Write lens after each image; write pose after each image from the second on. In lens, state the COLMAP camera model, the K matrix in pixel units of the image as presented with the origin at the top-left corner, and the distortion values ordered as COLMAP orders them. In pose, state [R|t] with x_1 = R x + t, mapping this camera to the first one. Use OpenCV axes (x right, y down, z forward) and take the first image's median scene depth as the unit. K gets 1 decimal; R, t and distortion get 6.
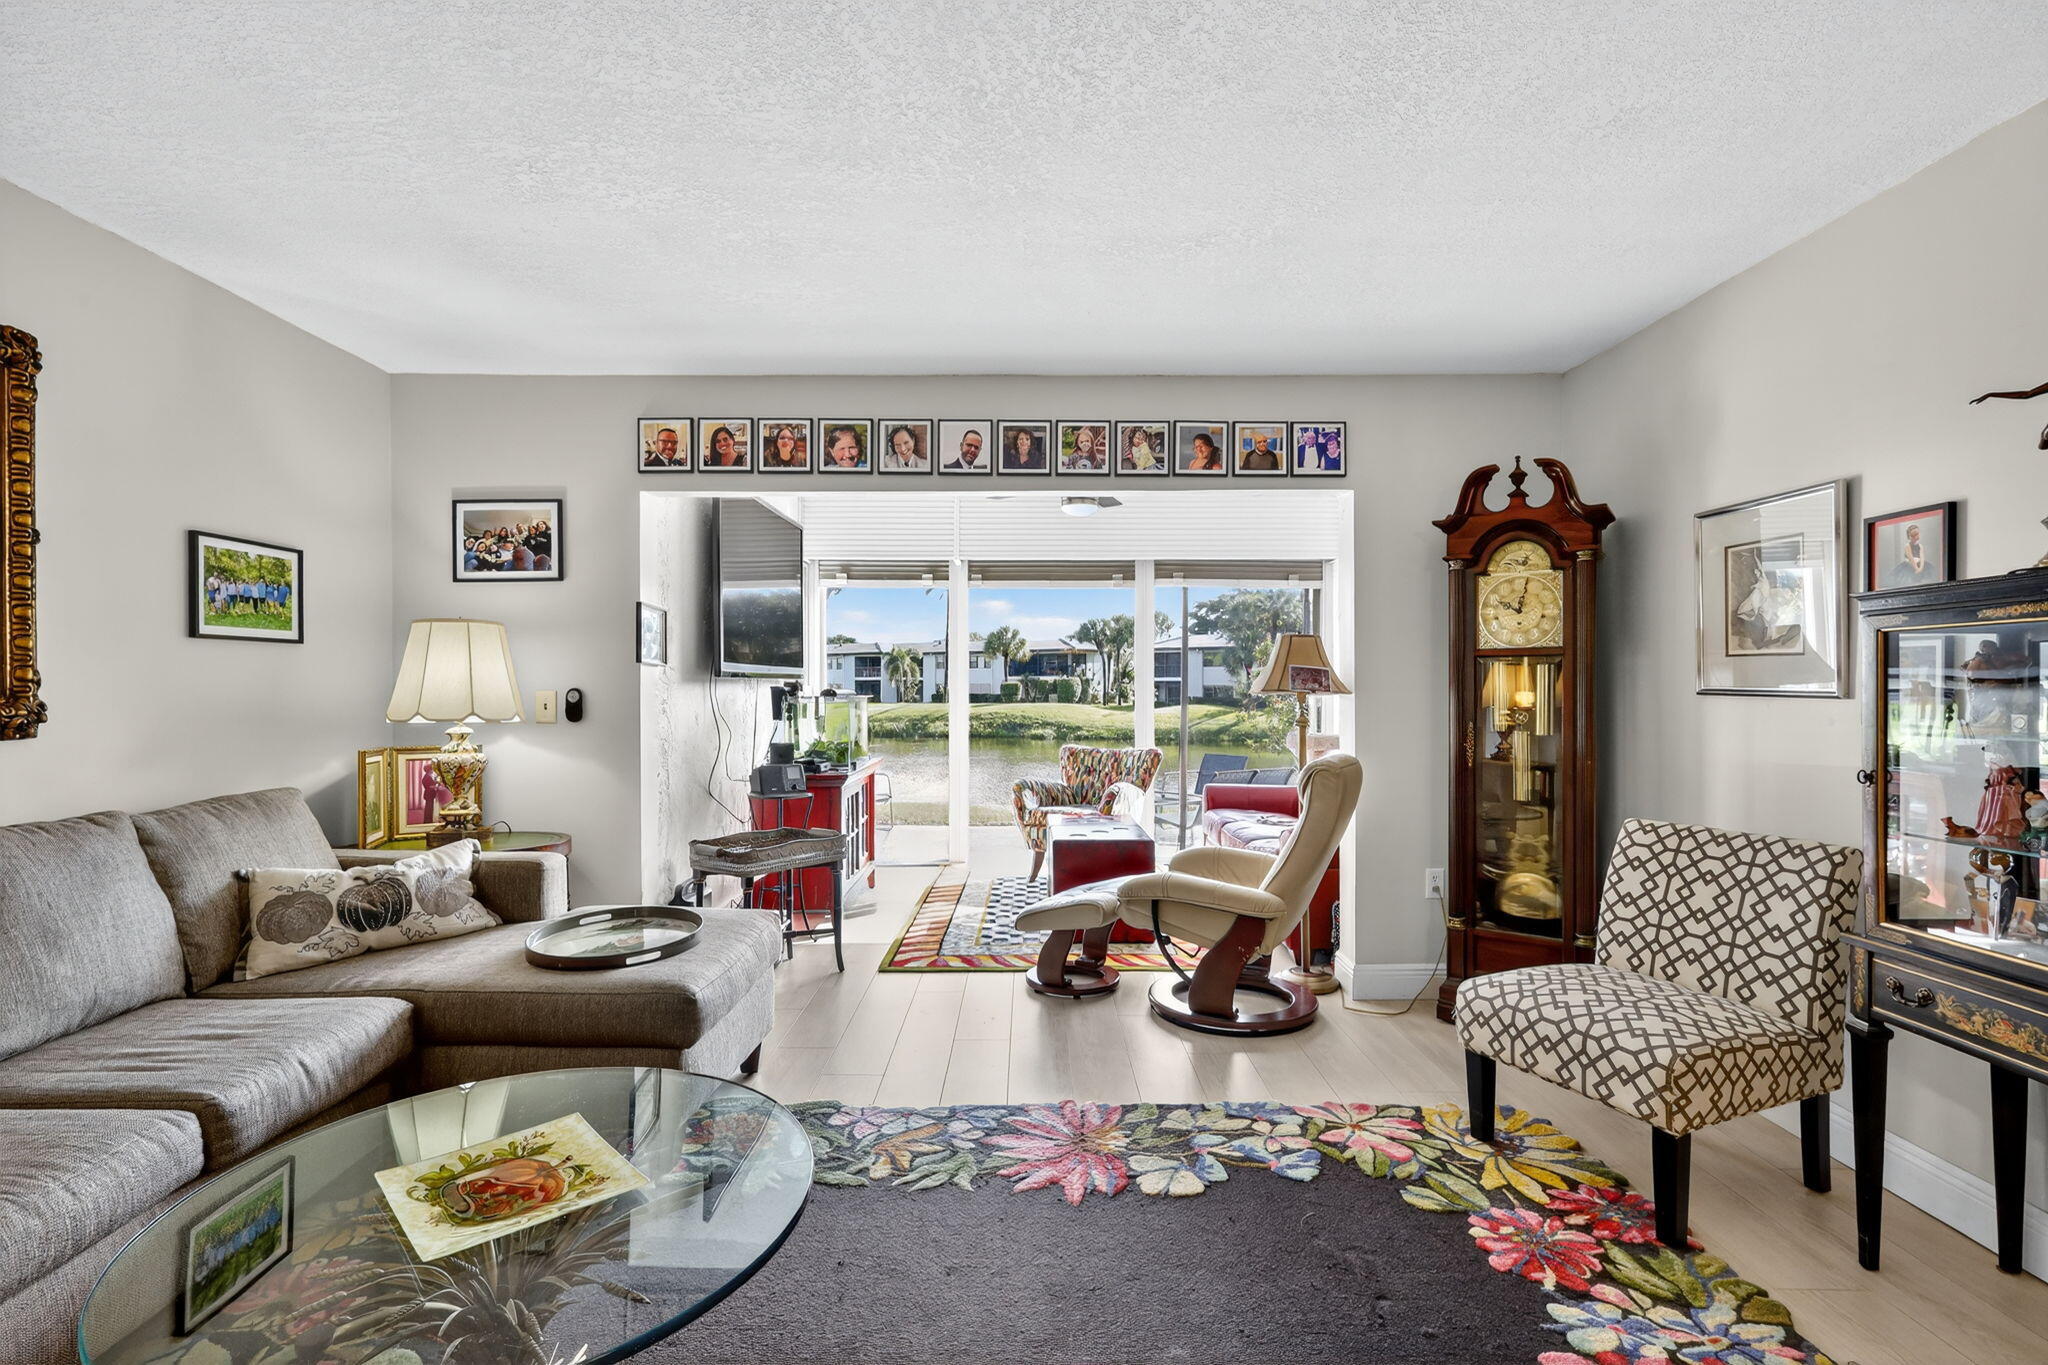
lens RADIAL K [[930.3, 0, 1019.0], [0, 930.3, 687.9], [0, 0, 1]] dist [-0.000491, 0.000648]
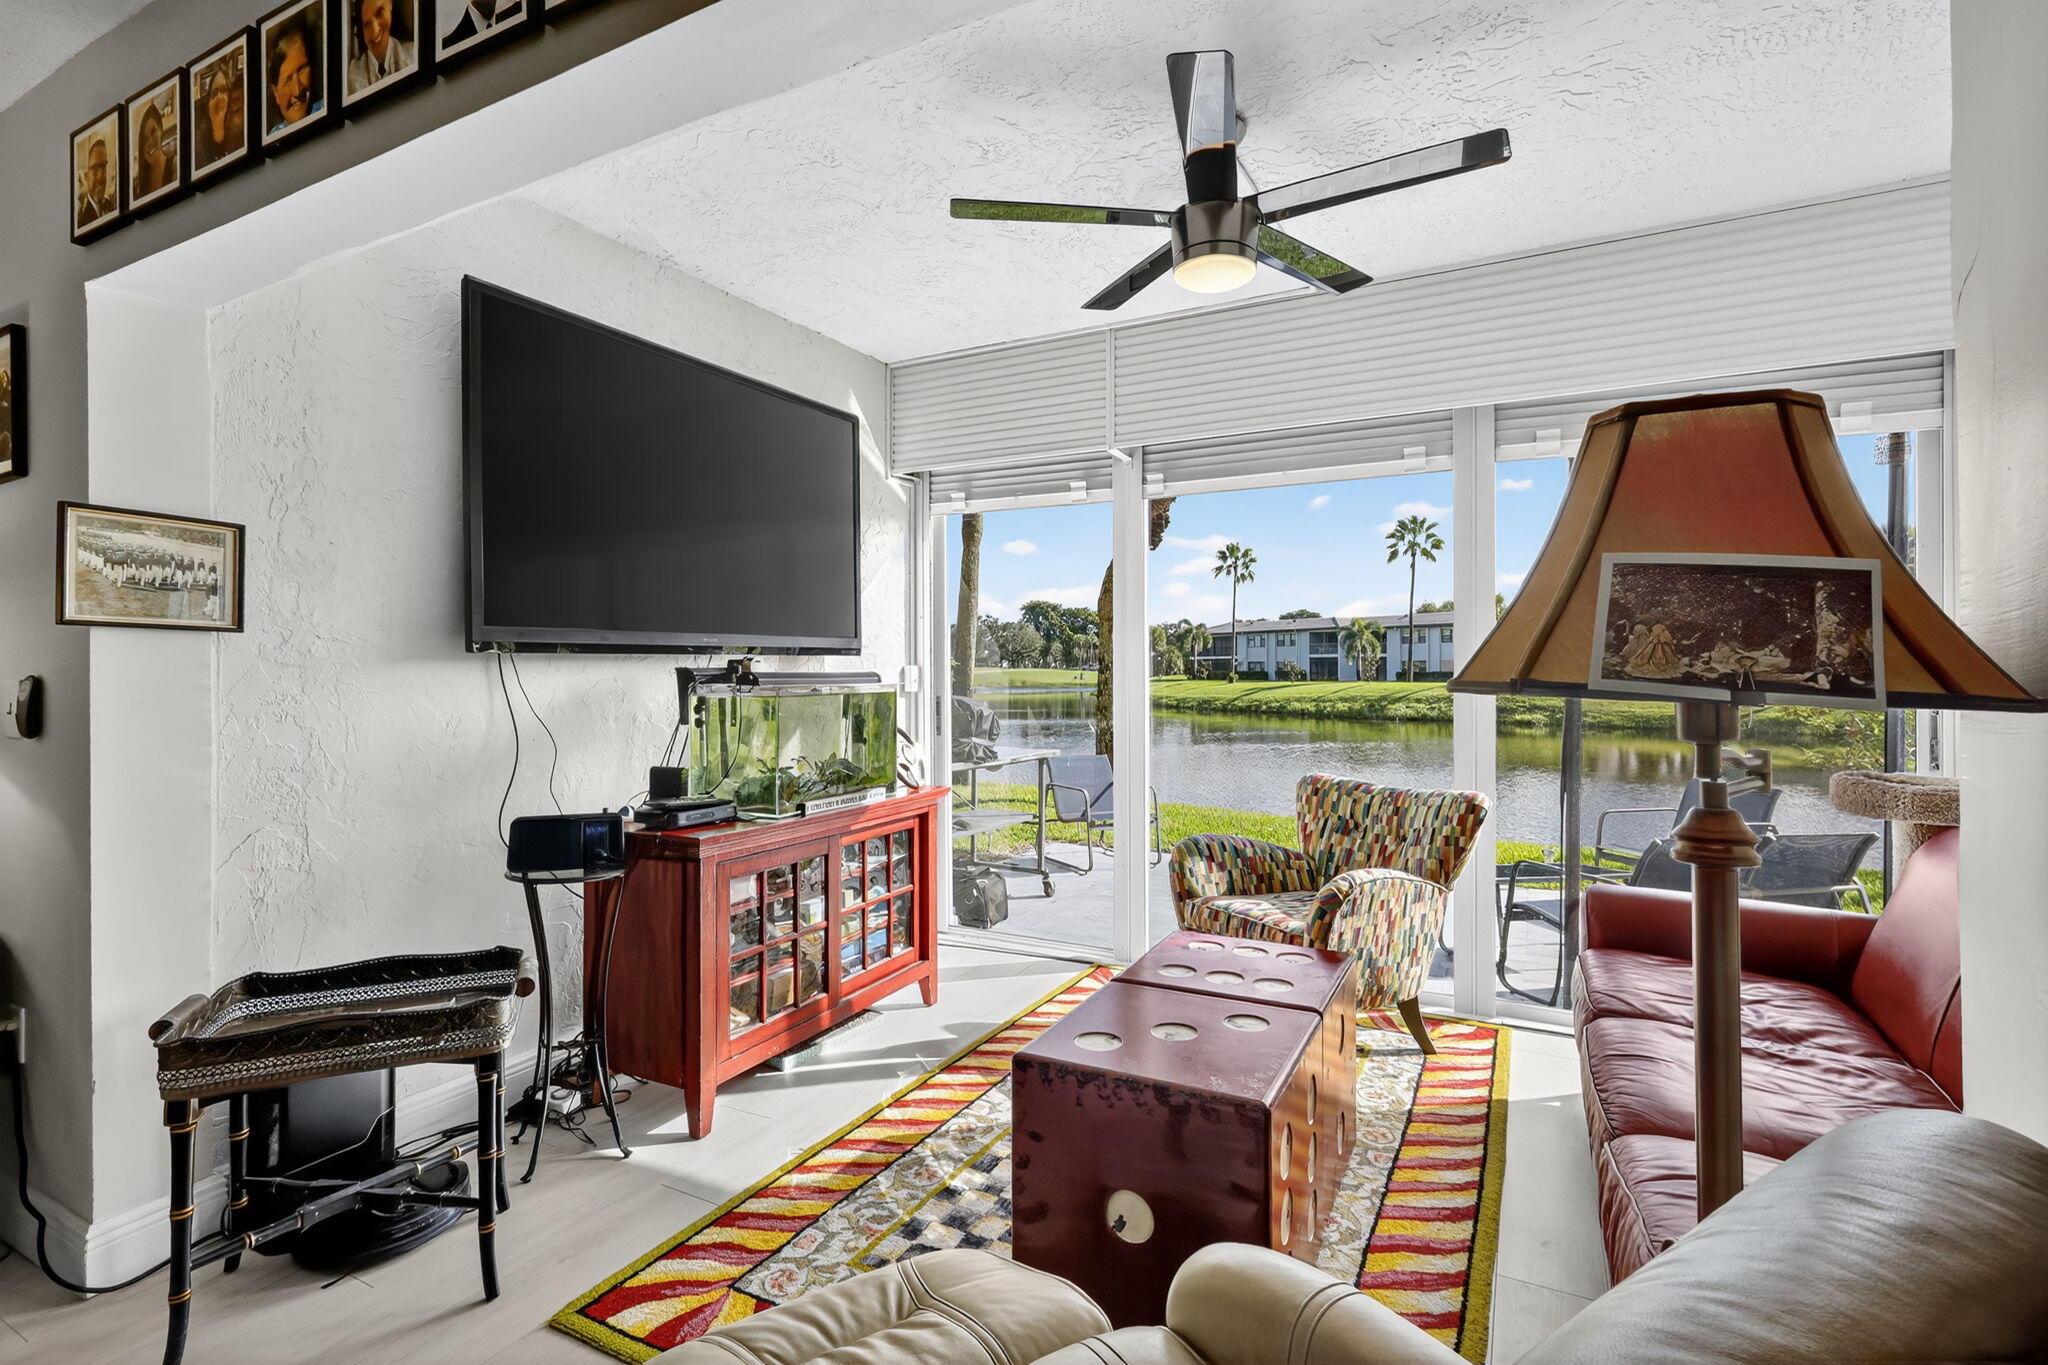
lens RADIAL K [[947.4, 0, 1027.4], [0, 947.4, 666.8], [0, 0, 1]] dist [0.000985, -0.000277]
pose [[0.889718, -0.002528, -0.456503, 0.278842], [0.003139, 0.999995, 0.000580, -0.002430], [0.456499, -0.001949, 0.889722, 0.782435]]
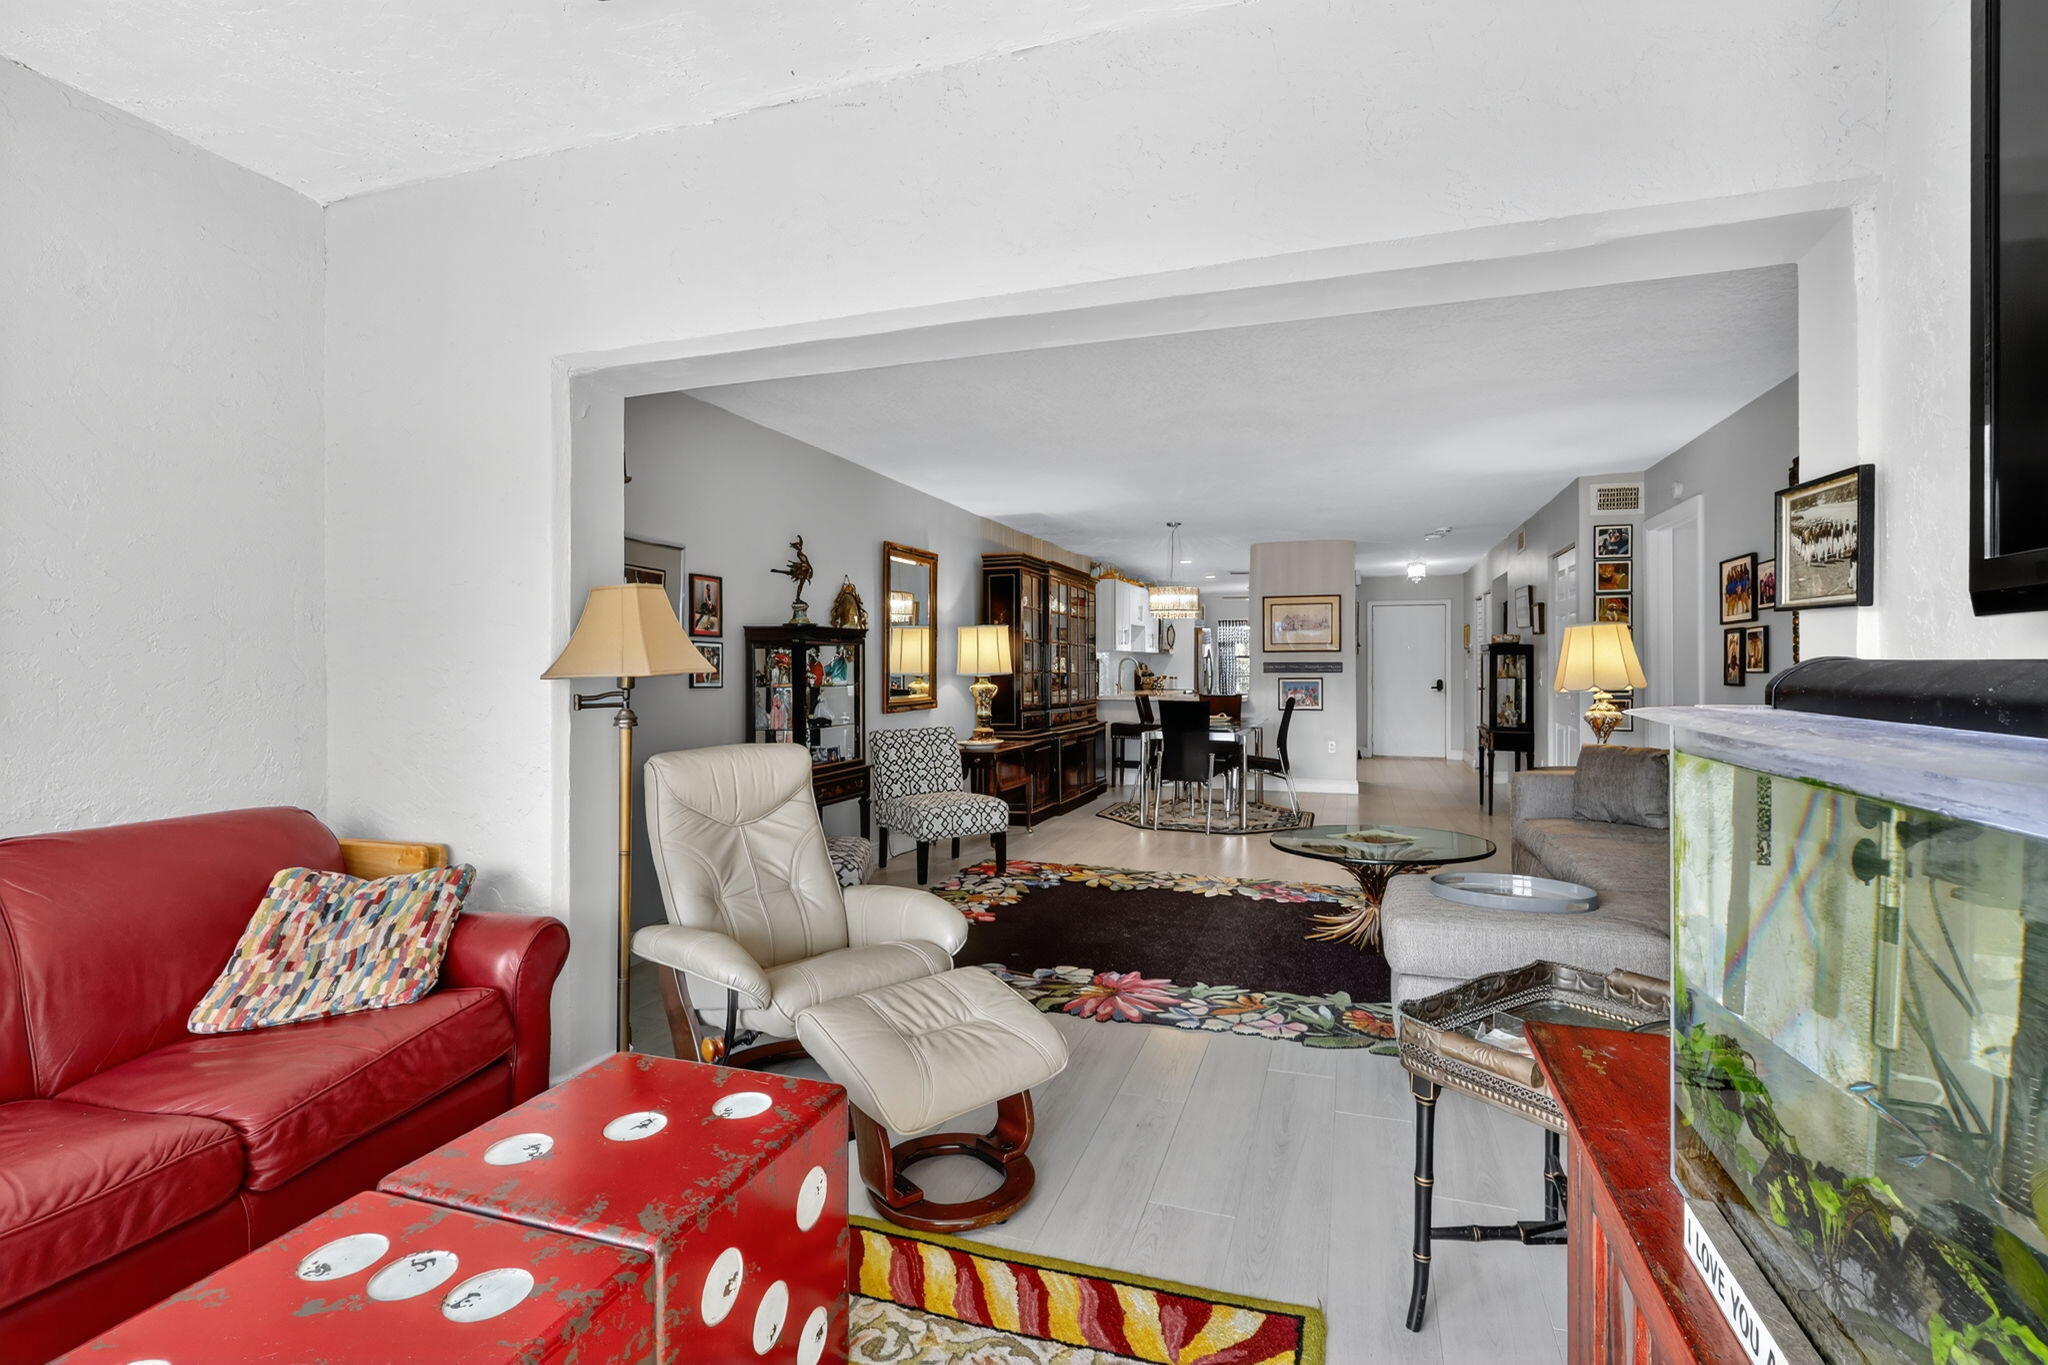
lens RADIAL K [[955.9, 0, 1029.0], [0, 955.9, 673.3], [0, 0, 1]] dist [0.000631, 0.000845]
pose [[-0.950388, 0.002722, 0.311056, -0.175711], [0.004330, 0.999981, 0.004476, 0.003091], [-0.311037, 0.005601, -0.950381, 1.617302]]
